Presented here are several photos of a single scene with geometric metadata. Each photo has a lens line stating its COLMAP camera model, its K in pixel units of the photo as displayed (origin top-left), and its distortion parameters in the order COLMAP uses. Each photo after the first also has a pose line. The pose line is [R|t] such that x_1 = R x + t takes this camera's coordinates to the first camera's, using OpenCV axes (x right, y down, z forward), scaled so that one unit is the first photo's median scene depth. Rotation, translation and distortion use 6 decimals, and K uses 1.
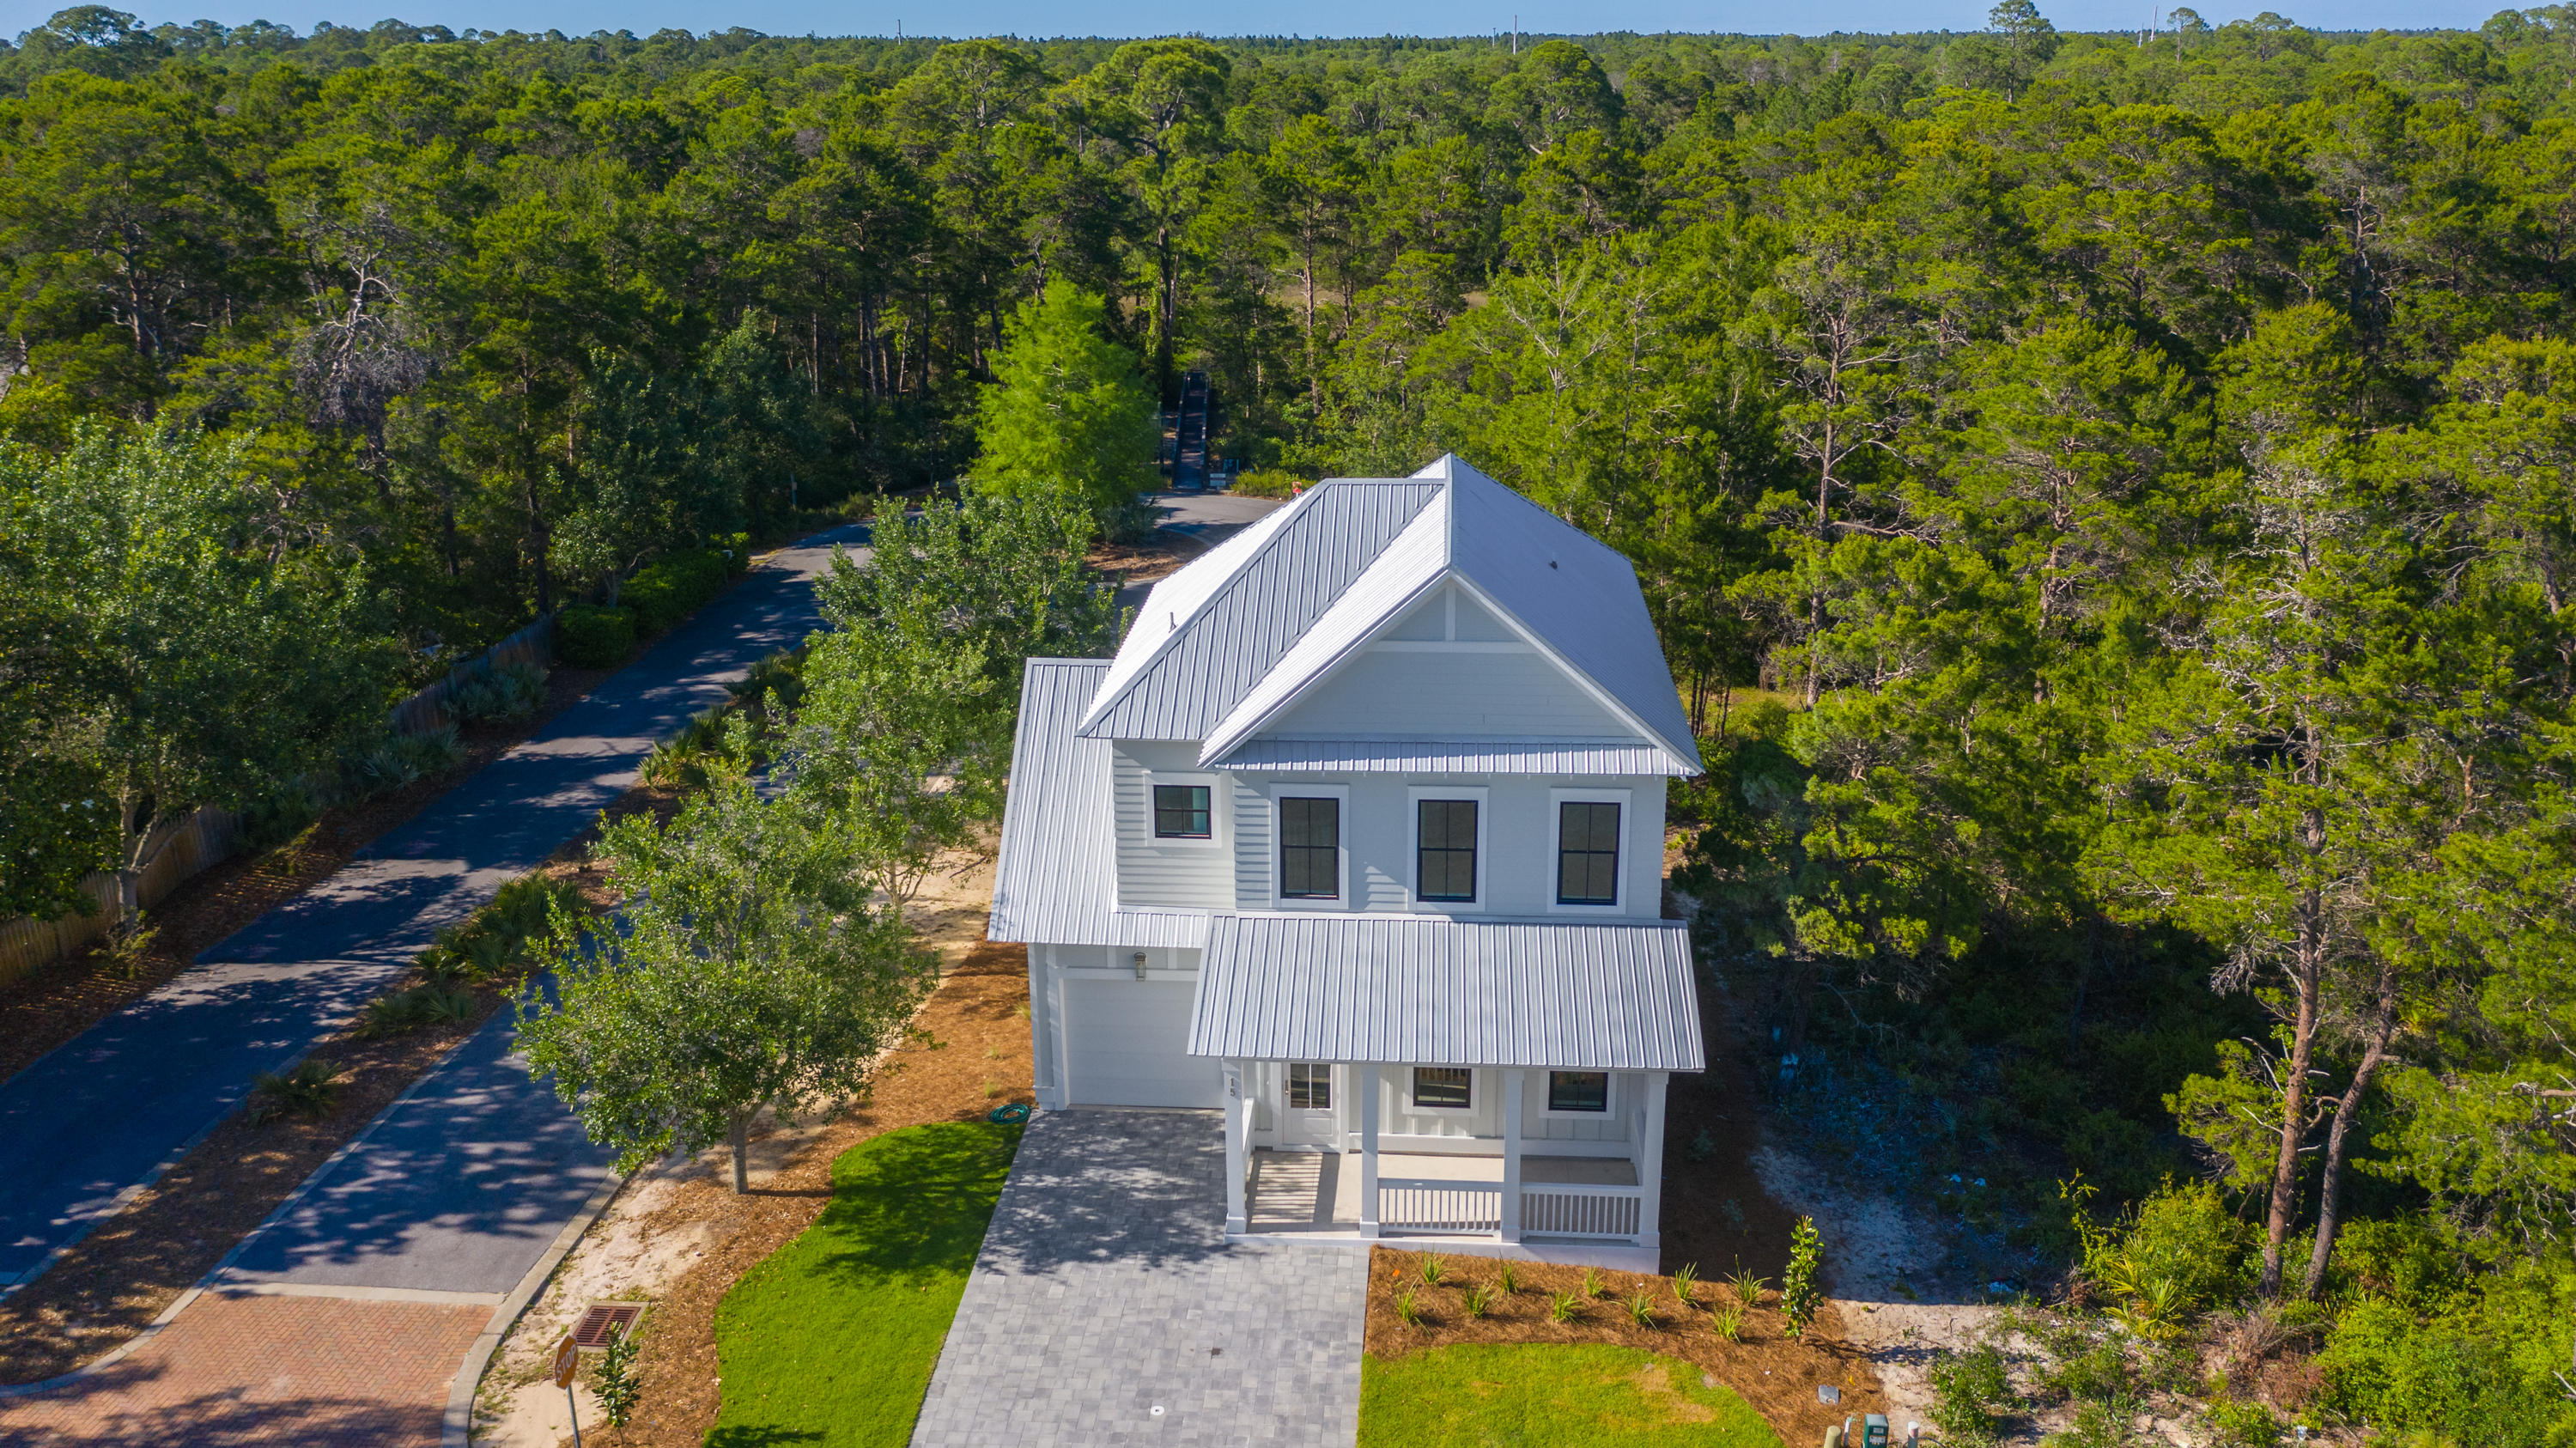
lens RADIAL K [[2039.4, 0, 1288.0], [0, 2039.4, 724.0], [0, 0, 1]] dist [-0.025149, 0.000005]
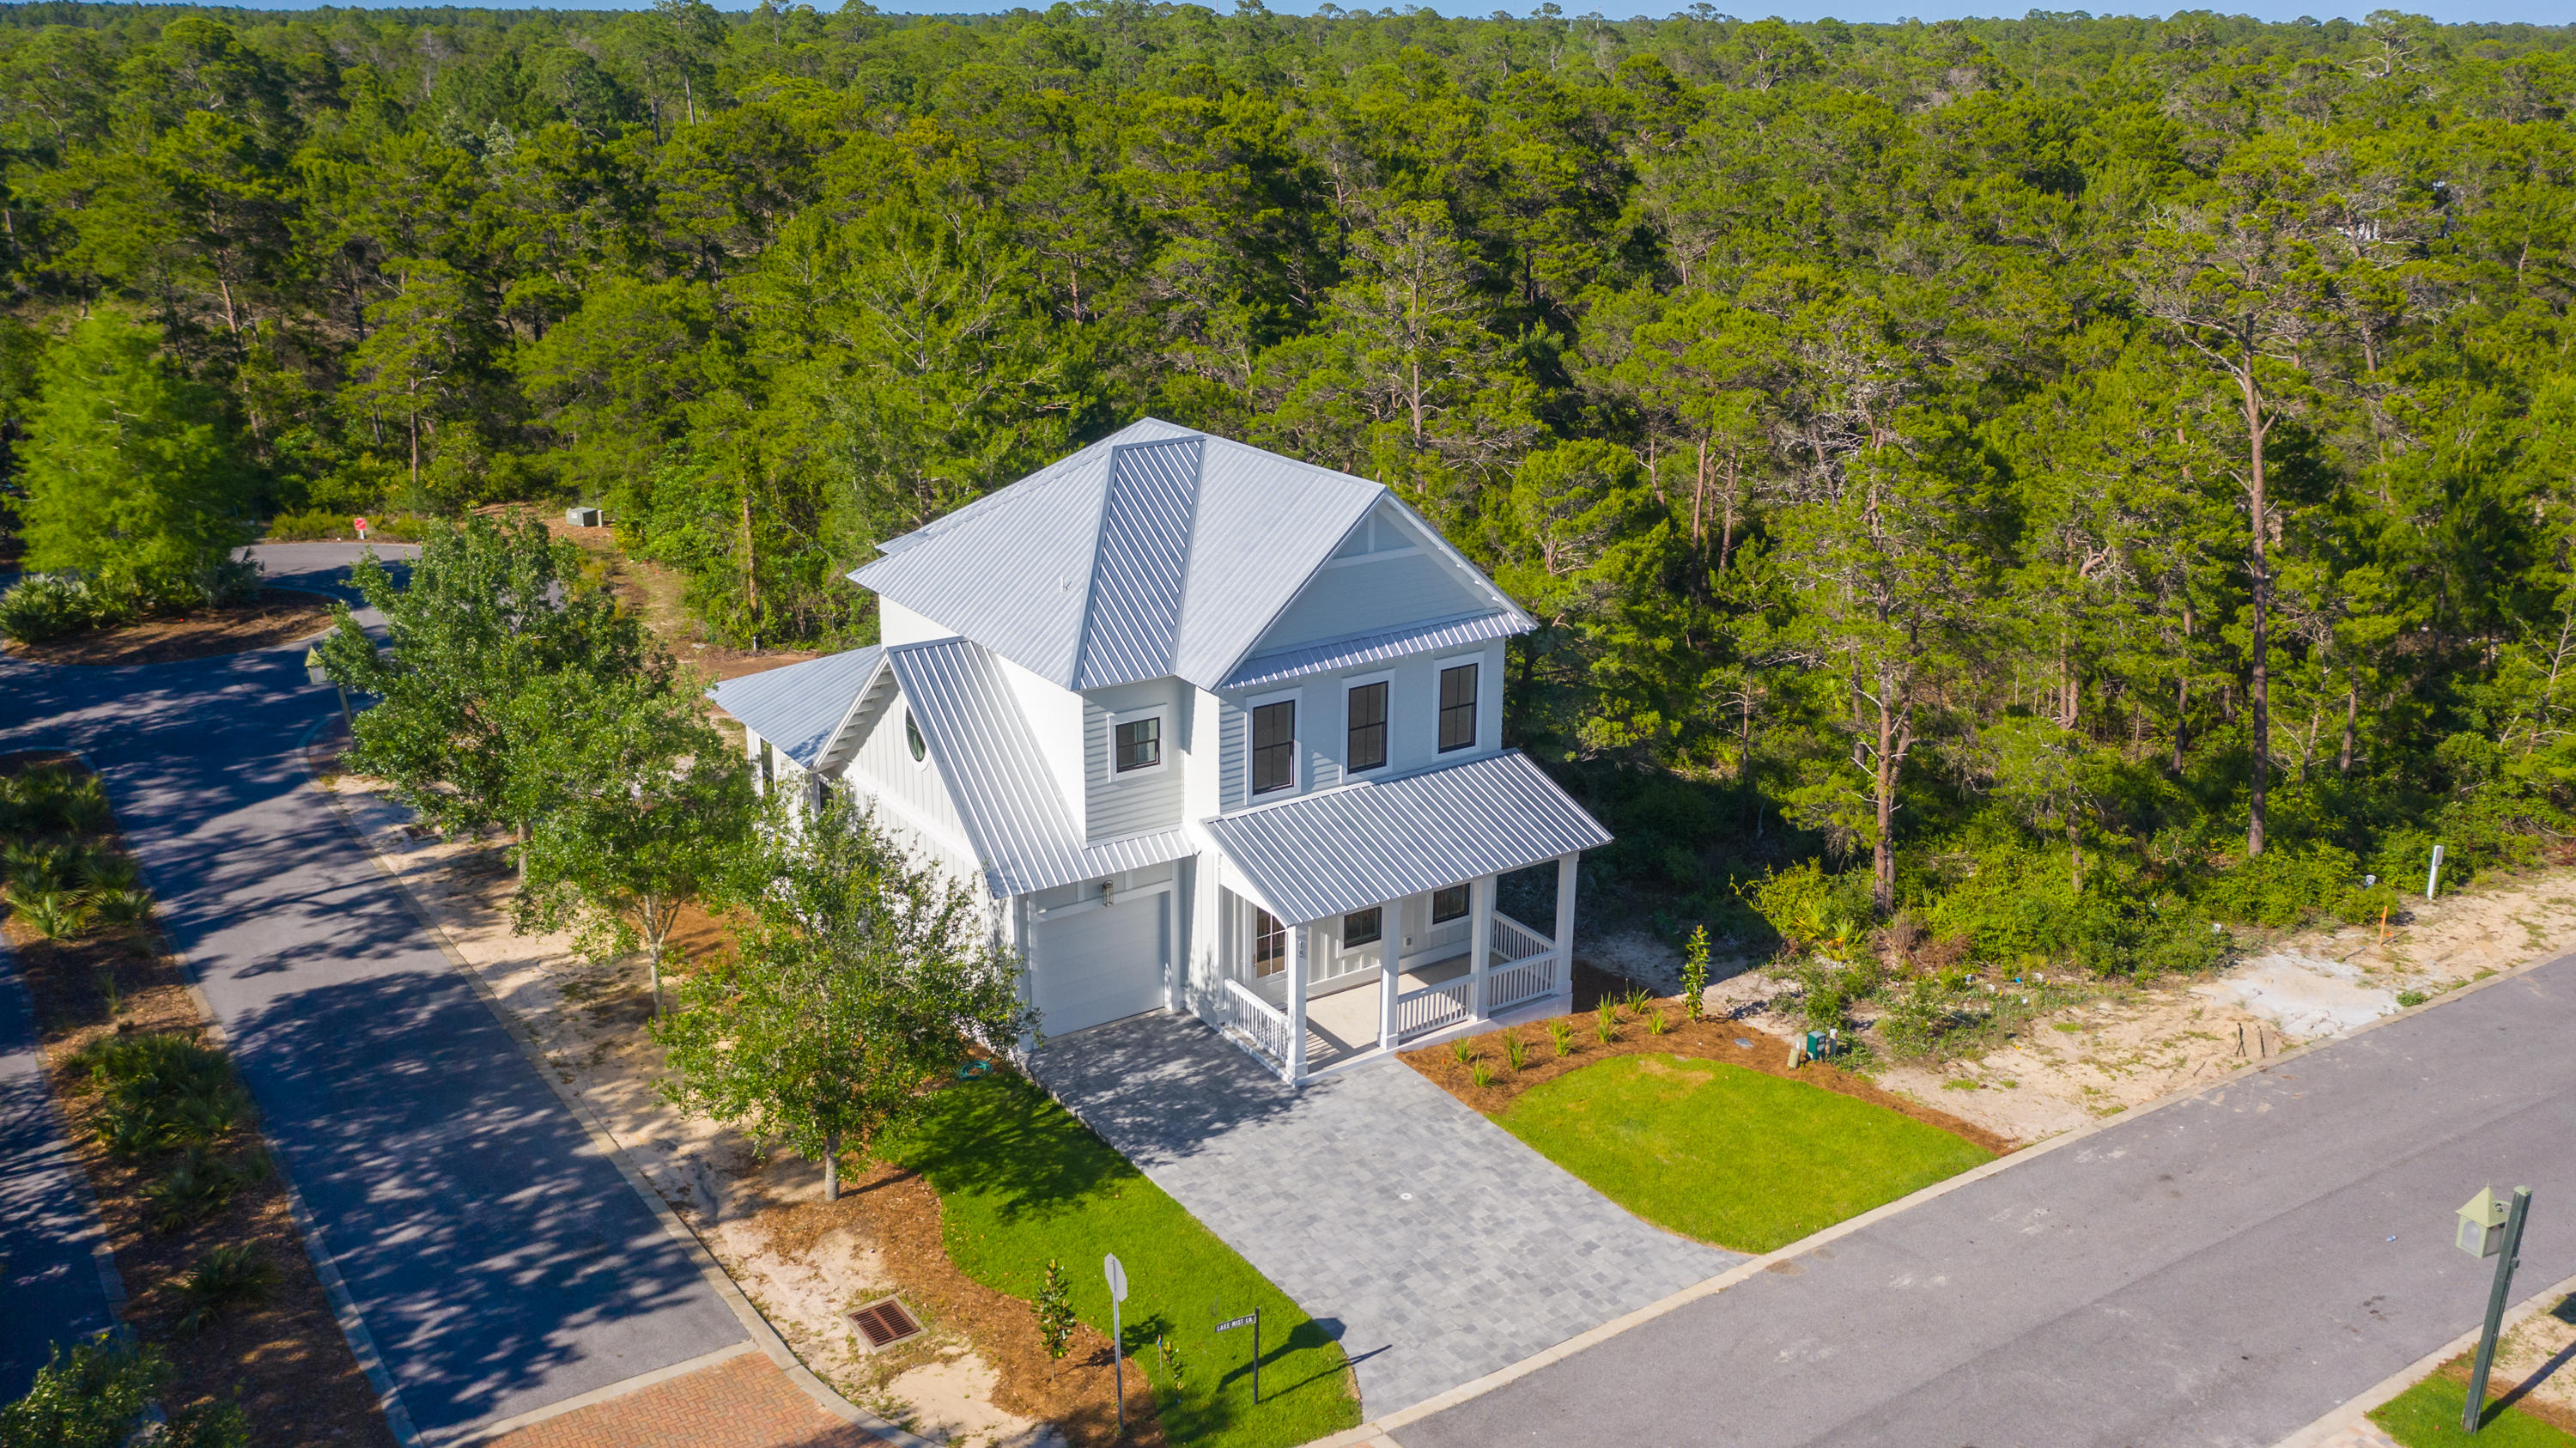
lens RADIAL K [[2129.3, 0, 1287.6], [0, 2129.3, 728.7], [0, 0, 1]] dist [-0.003946, -0.000804]
pose [[0.784736, -0.181529, 0.592652, -0.709312], [0.182600, 0.981426, 0.058827, -0.020500], [-0.592322, 0.062055, 0.803308, 0.004207]]
